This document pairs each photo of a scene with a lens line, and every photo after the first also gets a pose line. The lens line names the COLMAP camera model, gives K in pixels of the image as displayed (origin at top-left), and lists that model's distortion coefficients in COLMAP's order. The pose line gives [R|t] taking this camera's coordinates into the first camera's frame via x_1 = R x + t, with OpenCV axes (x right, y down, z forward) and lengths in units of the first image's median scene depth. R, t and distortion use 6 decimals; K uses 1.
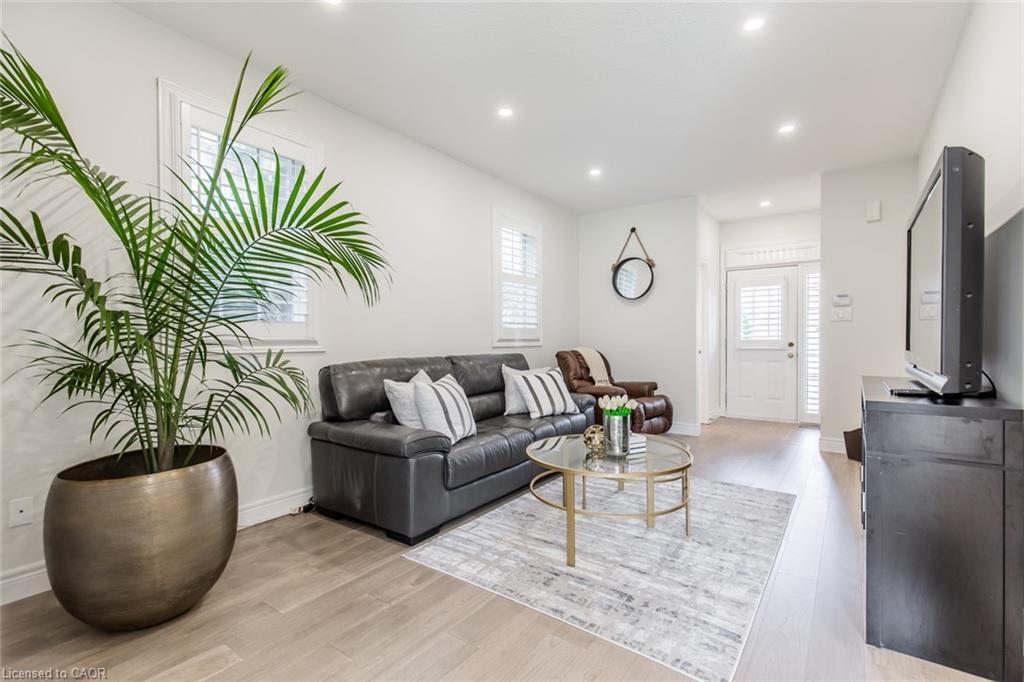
lens RADIAL K [[471.6, 0, 524.3], [0, 471.6, 343.3], [0, 0, 1]] dist [0.014475, -0.003340]
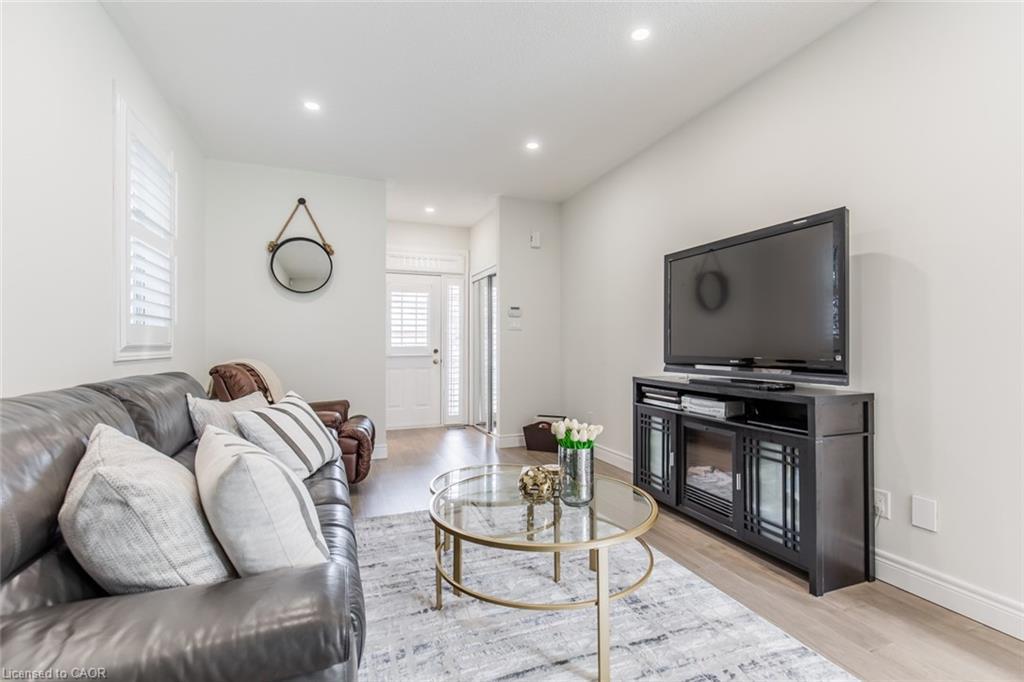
lens RADIAL K [[471.6, 0, 534.3], [0, 471.6, 340.9], [0, 0, 1]] dist [0.014475, -0.003340]
pose [[0.535099, 0.009399, 0.844737, -0.206904], [0.007188, 0.999851, -0.015678, -0.002303], [-0.844759, 0.014461, 0.534951, 0.283401]]
